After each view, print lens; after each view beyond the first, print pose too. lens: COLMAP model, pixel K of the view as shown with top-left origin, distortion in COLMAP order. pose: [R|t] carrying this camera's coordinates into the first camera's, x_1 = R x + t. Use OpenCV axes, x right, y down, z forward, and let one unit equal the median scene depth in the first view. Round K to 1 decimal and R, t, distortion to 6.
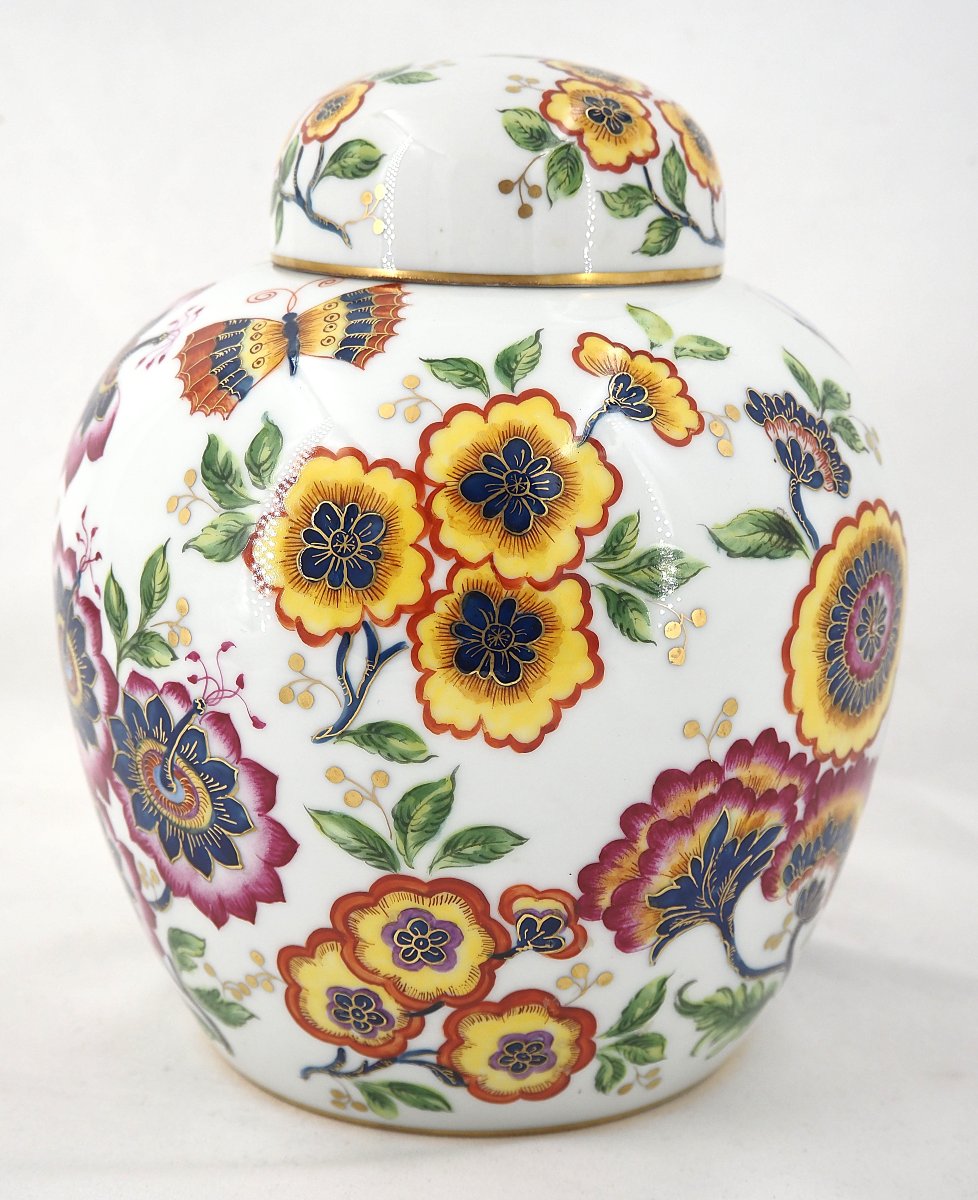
lens RADIAL K [[2235.9, 0, 501.8], [0, 2235.9, 596.3], [0, 0, 1]] dist [0.049512, 0.000000]
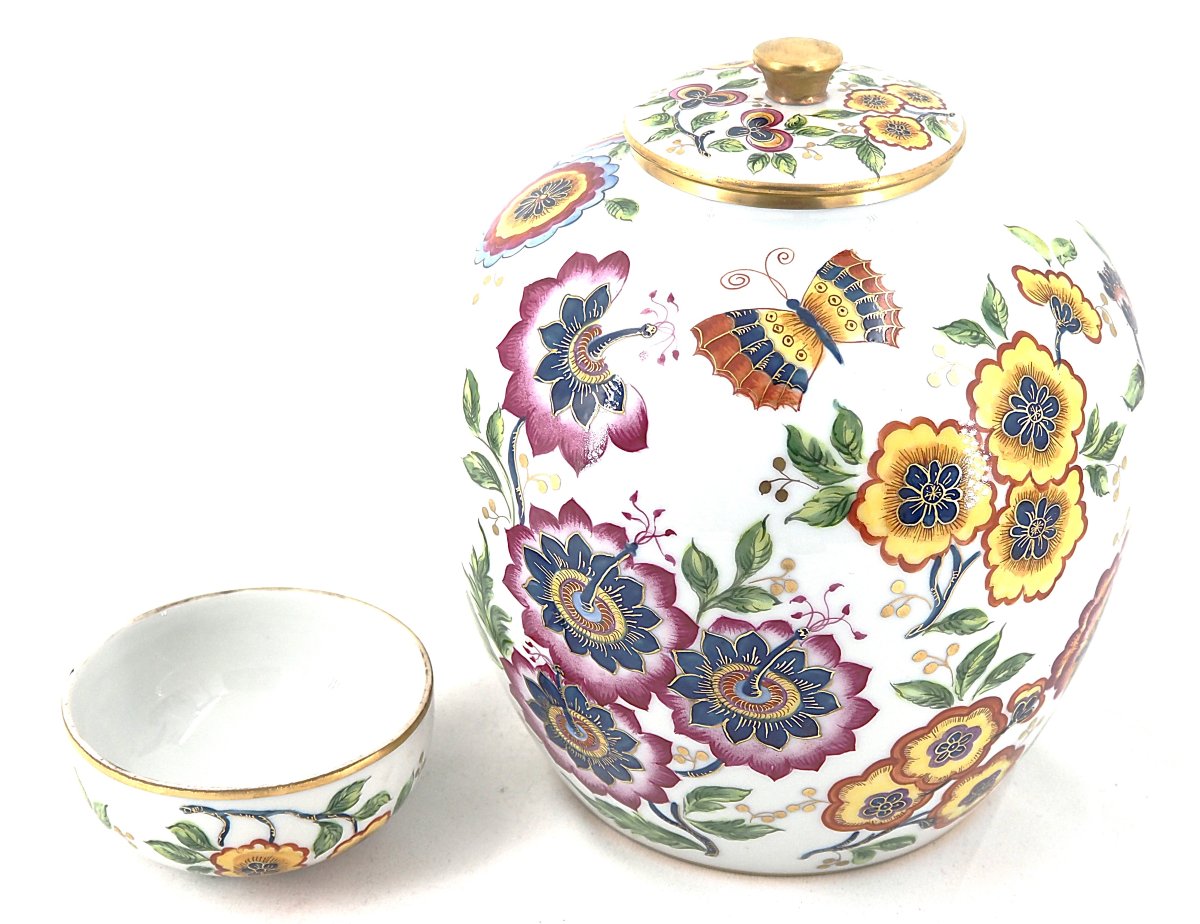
lens RADIAL K [[2559.8, 0, 577.8], [0, 2559.8, 390.1], [0, 0, 1]] dist [0.015179, 0.000000]
pose [[0.840253, -0.268023, 0.471316, -0.874752], [0.145750, 0.948933, 0.279790, -0.495414], [-0.522237, -0.166400, 0.836409, -0.097609]]
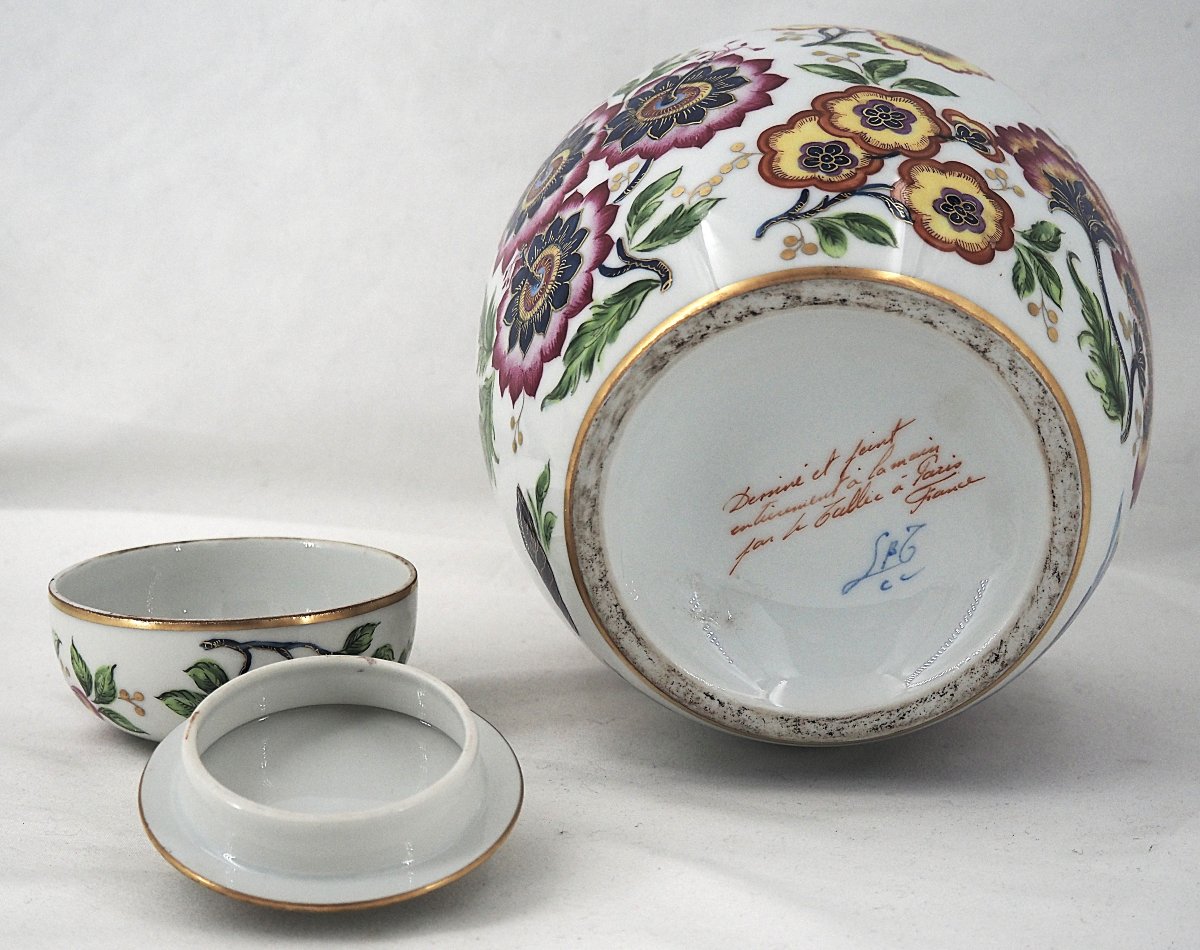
lens RADIAL K [[2172.3, 0, 607.6], [0, 2172.3, 514.9], [0, 0, 1]] dist [0.033793, 0.000000]
pose [[0.962736, 0.256309, 0.086280, -0.239804], [0.036806, 0.191887, -0.980727, 1.428026], [-0.267925, 0.947357, 0.175303, 1.051727]]
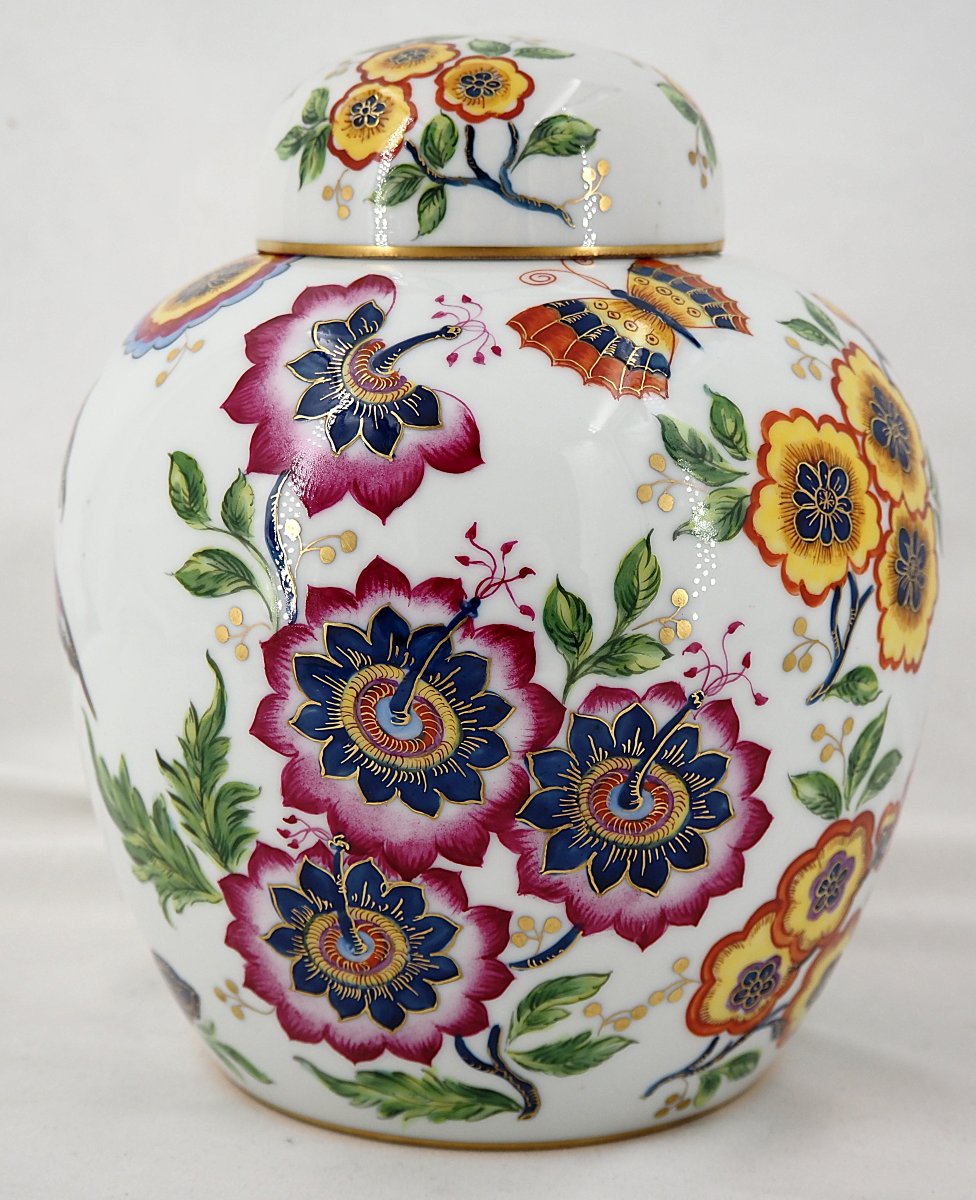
lens RADIAL K [[2235.9, 0, 558.4], [0, 2235.9, 567.3], [0, 0, 1]] dist [0.049512, 0.000000]
pose [[0.535511, -0.141043, 0.832667, -0.950279], [0.186696, 0.981333, 0.046155, -0.060830], [-0.823633, 0.130739, 0.551847, 0.521450]]
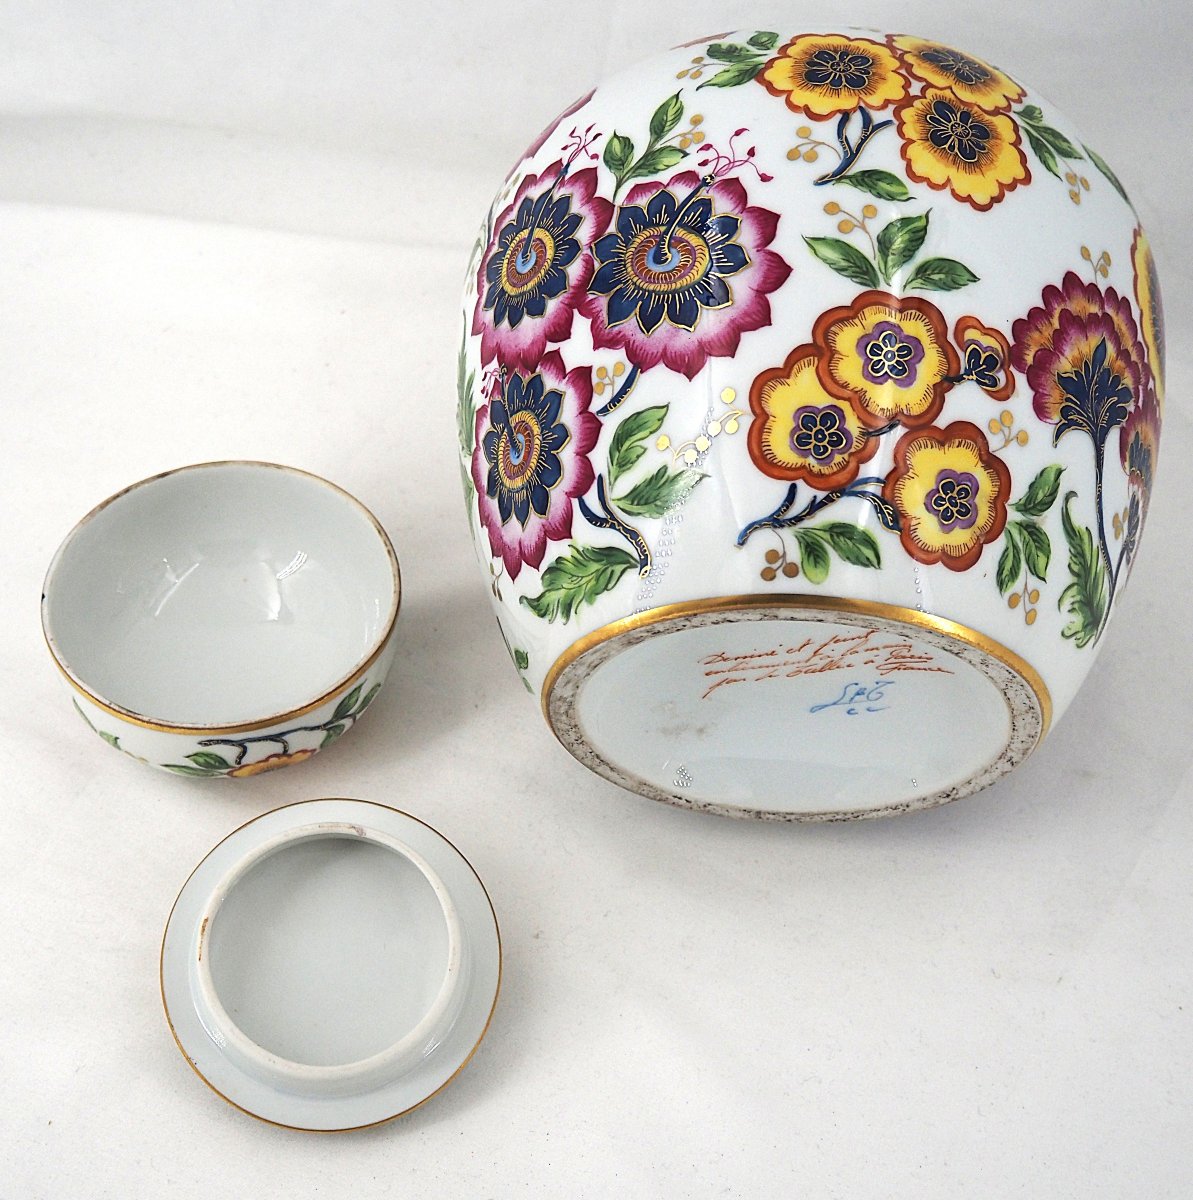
lens RADIAL K [[2418.5, 0, 594.4], [0, 2418.5, 602.8], [0, 0, 1]] dist [0.040595, 0.000000]
pose [[0.959465, 0.177211, 0.219143, -0.449125], [0.012723, 0.749548, -0.661828, 1.112999], [-0.281542, 0.637789, 0.716910, 0.209427]]
